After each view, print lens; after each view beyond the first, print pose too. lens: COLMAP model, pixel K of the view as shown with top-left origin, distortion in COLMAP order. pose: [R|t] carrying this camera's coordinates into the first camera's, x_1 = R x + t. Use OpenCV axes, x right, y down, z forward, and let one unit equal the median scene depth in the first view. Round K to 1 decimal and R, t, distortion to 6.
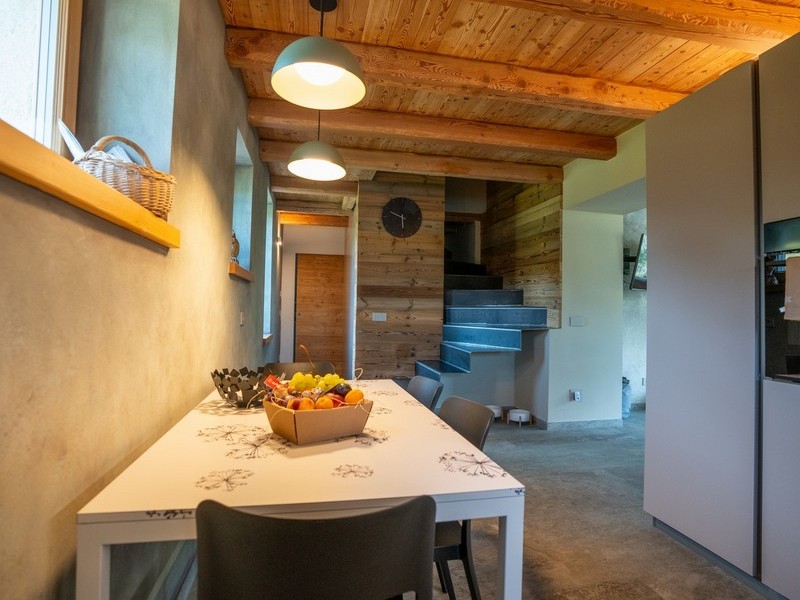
lens RADIAL K [[469.3, 0, 393.8], [0, 469.3, 297.5], [0, 0, 1]] dist [-0.060325, 0.029335]
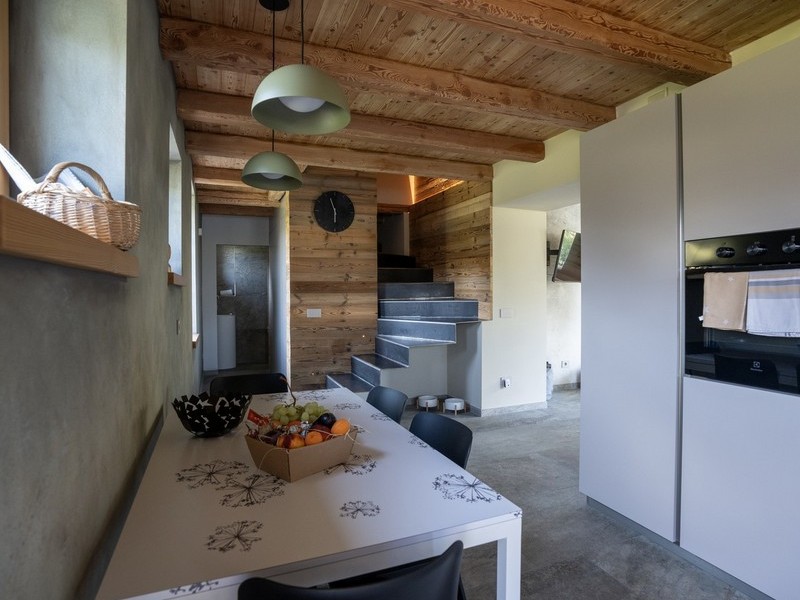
lens RADIAL K [[469.3, 0, 400.8], [0, 469.3, 302.3], [0, 0, 1]] dist [-0.060325, 0.029335]
pose [[0.981604, -0.027941, 0.188875, -0.057537], [0.018703, 0.998548, 0.050521, -0.042702], [-0.190012, -0.046059, 0.980701, 0.000541]]
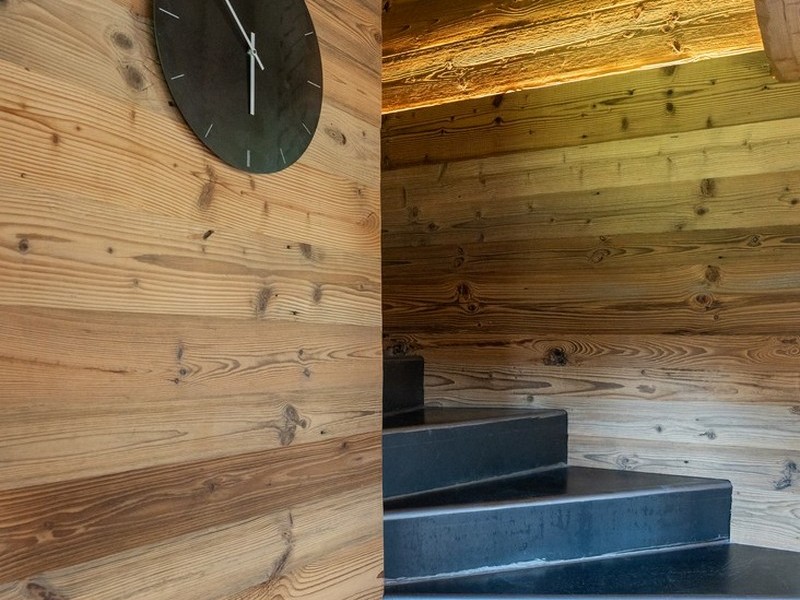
lens RADIAL K [[756.8, 0, 418.7], [0, 756.8, 360.8], [0, 0, 1]] dist [-0.020507, 0.000000]
pose [[0.604444, -0.032379, 0.795989, -0.261957], [-0.006173, 0.998953, 0.045322, -0.111500], [-0.796624, -0.032308, 0.603611, 1.225054]]
